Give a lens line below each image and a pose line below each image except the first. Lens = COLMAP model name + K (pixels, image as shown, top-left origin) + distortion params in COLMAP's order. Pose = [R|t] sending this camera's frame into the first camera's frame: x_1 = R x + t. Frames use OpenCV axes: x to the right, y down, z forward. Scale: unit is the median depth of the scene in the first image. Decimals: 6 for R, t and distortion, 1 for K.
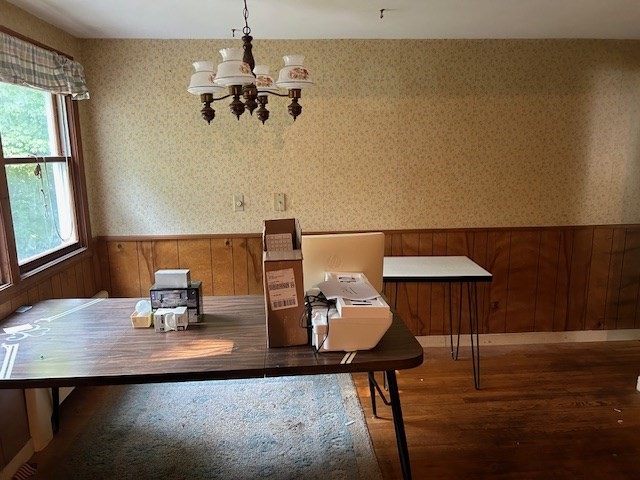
lens RADIAL K [[489.6, 0, 320.0], [0, 489.6, 240.0], [0, 0, 1]] dist [0.080126, -0.090867]
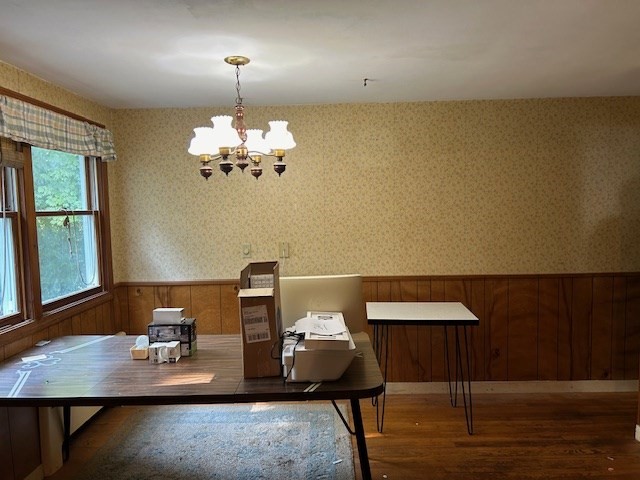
lens RADIAL K [[489.6, 0, 320.0], [0, 489.6, 240.0], [0, 0, 1]] dist [0.080126, -0.090867]
pose [[0.996417, -0.002881, -0.084531, 0.103669], [-0.006335, 0.994072, -0.108543, 0.020258], [0.084343, 0.108689, 0.990491, -0.074392]]
